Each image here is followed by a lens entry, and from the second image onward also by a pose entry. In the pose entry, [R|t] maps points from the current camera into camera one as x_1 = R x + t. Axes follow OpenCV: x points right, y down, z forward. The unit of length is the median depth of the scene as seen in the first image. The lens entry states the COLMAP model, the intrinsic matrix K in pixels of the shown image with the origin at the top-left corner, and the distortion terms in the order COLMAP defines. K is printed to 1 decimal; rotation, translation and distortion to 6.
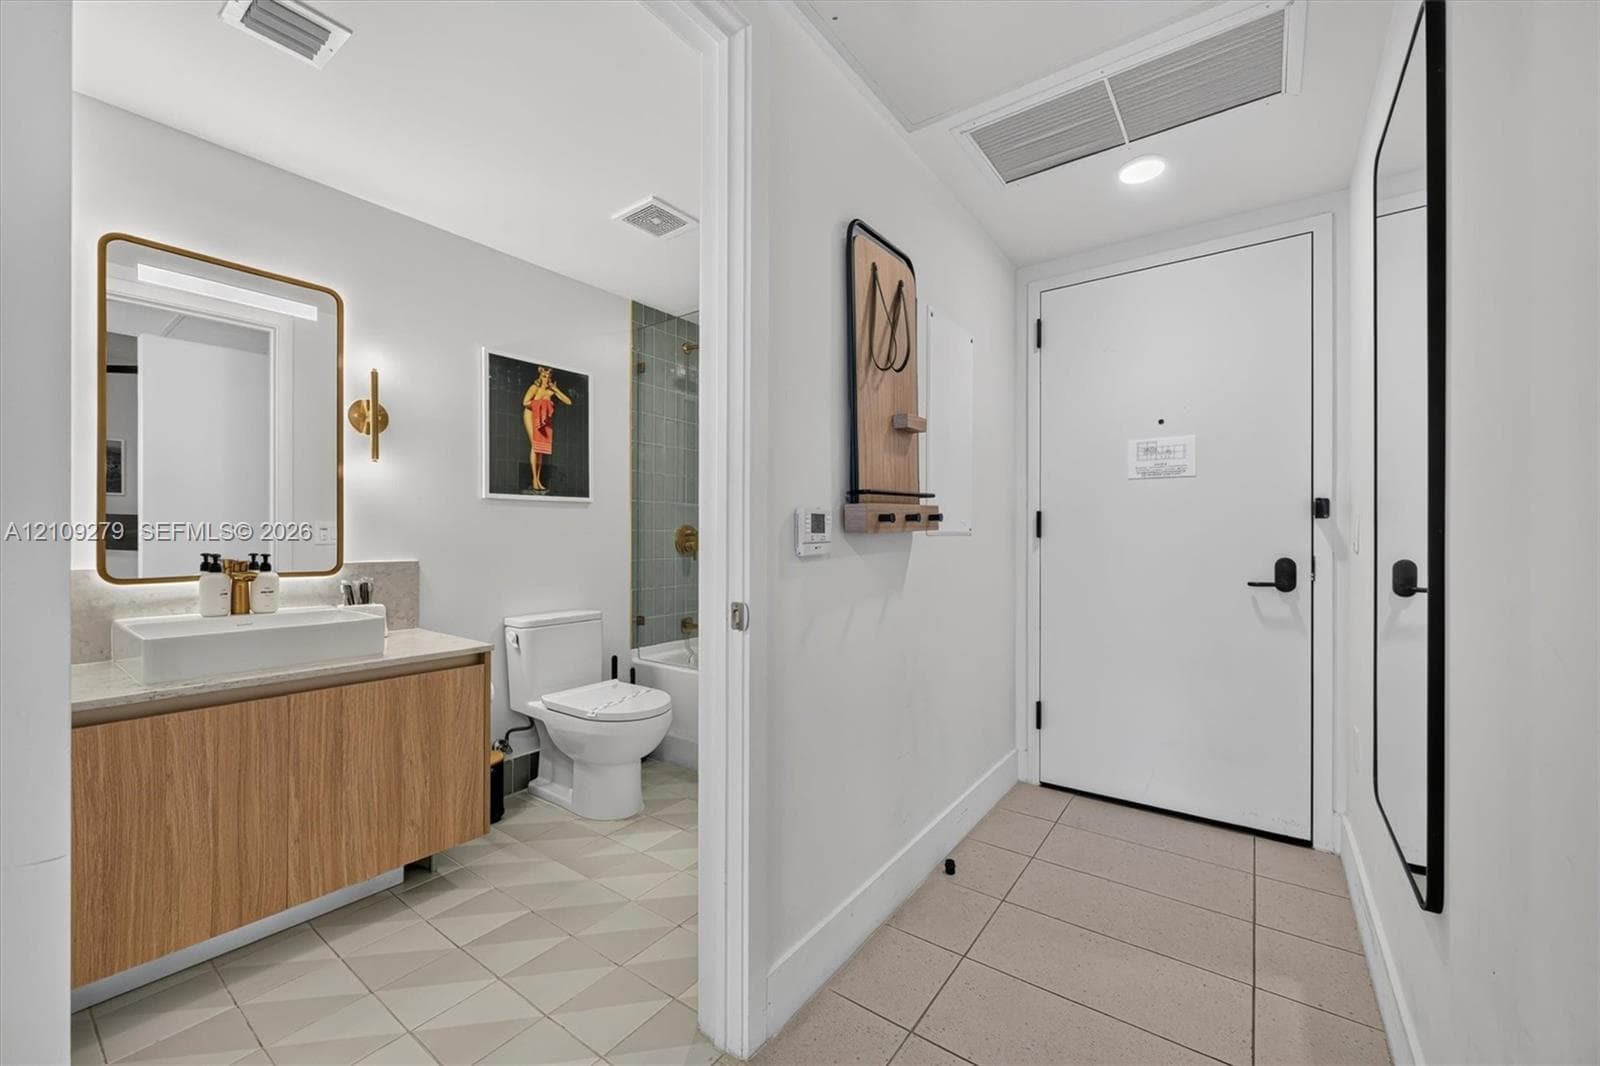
lens RADIAL K [[625.1, 0, 803.0], [0, 625.1, 538.3], [0, 0, 1]] dist [-0.003019, 0.000321]
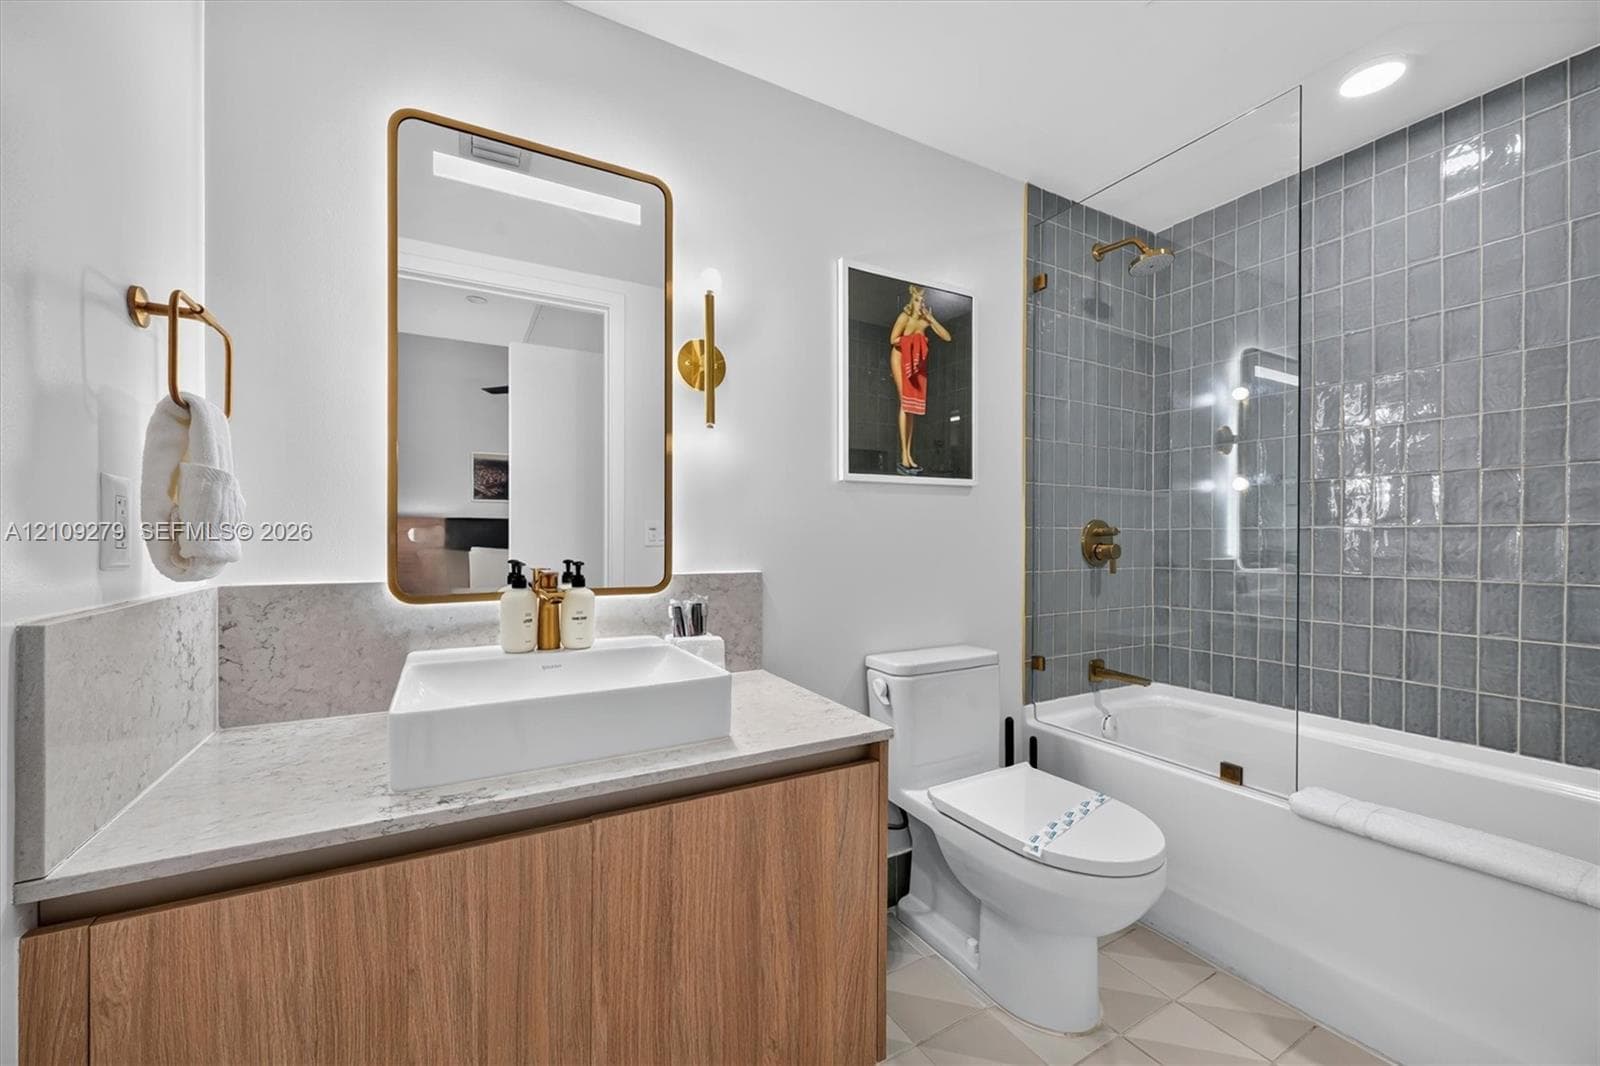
lens RADIAL K [[625.1, 0, 799.5], [0, 625.1, 540.2], [0, 0, 1]] dist [-0.003019, 0.000321]
pose [[0.909308, 0.002069, -0.416118, -0.312249], [-0.001411, 0.999997, 0.001890, -0.000338], [0.416120, -0.001131, 0.909309, 0.418679]]
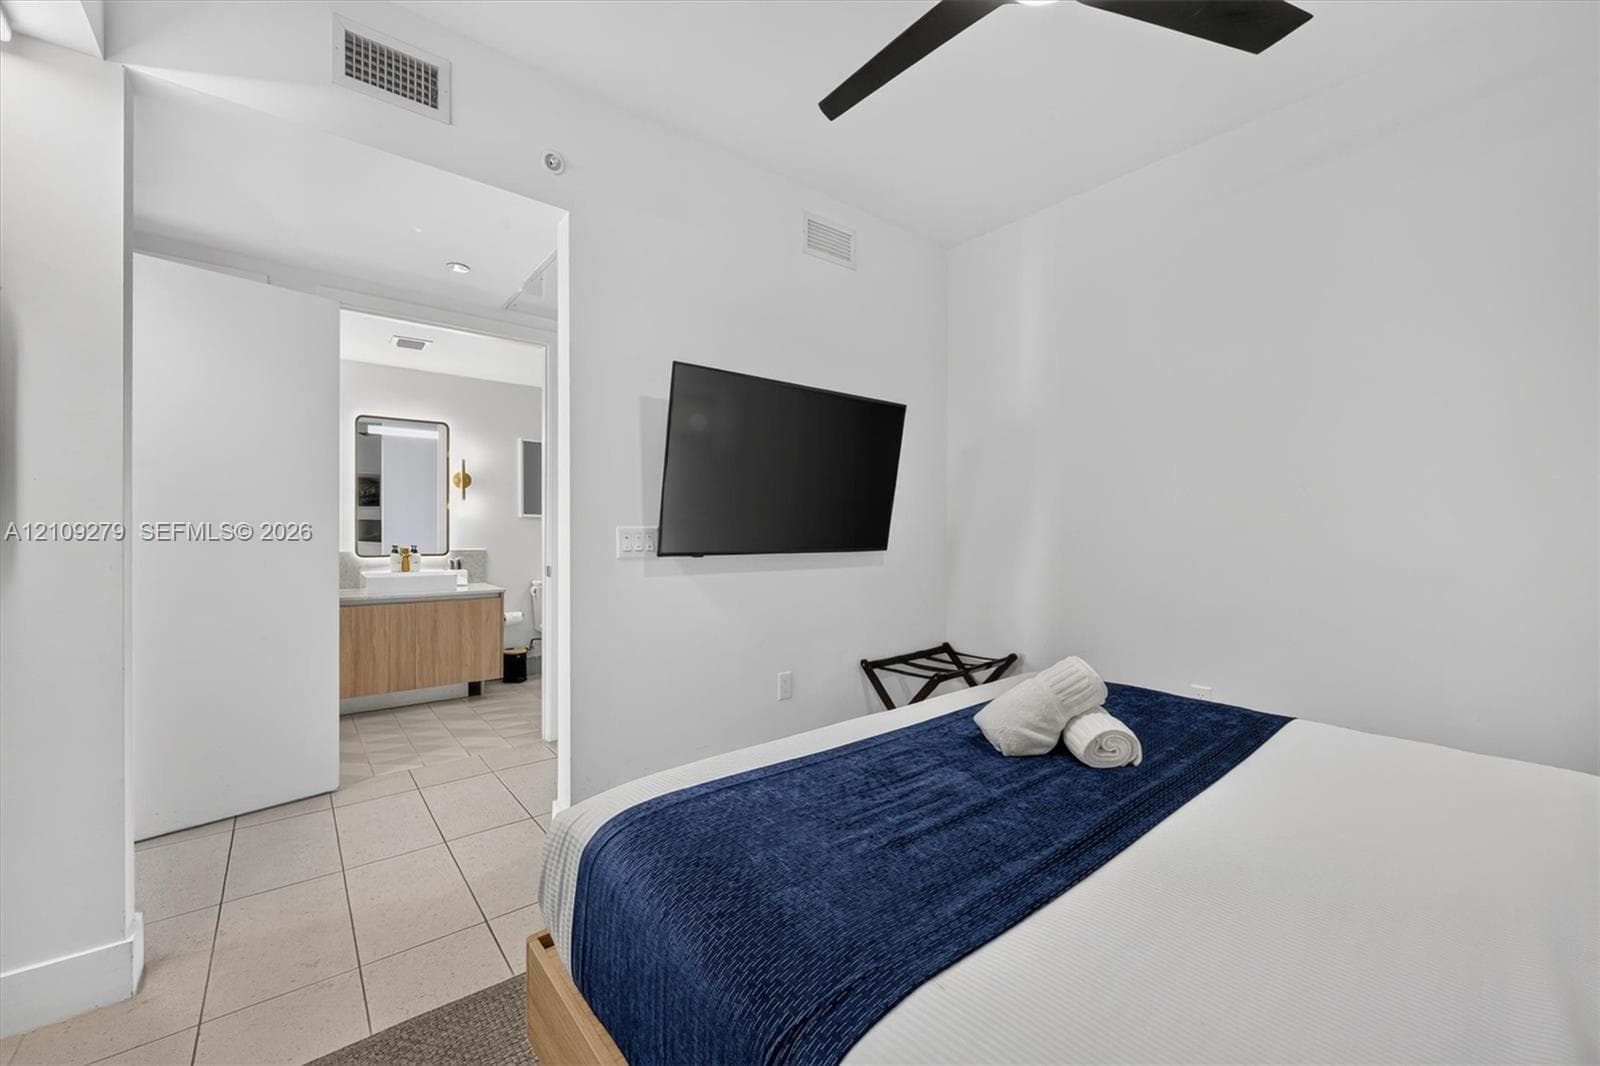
lens RADIAL K [[625.1, 0, 801.8], [0, 625.1, 535.6], [0, 0, 1]] dist [-0.003019, 0.000321]
pose [[0.967257, 0.006228, -0.253721, 0.949652], [-0.003902, 0.999946, 0.009670, -0.034334], [0.253767, -0.008363, 0.967229, -0.744067]]
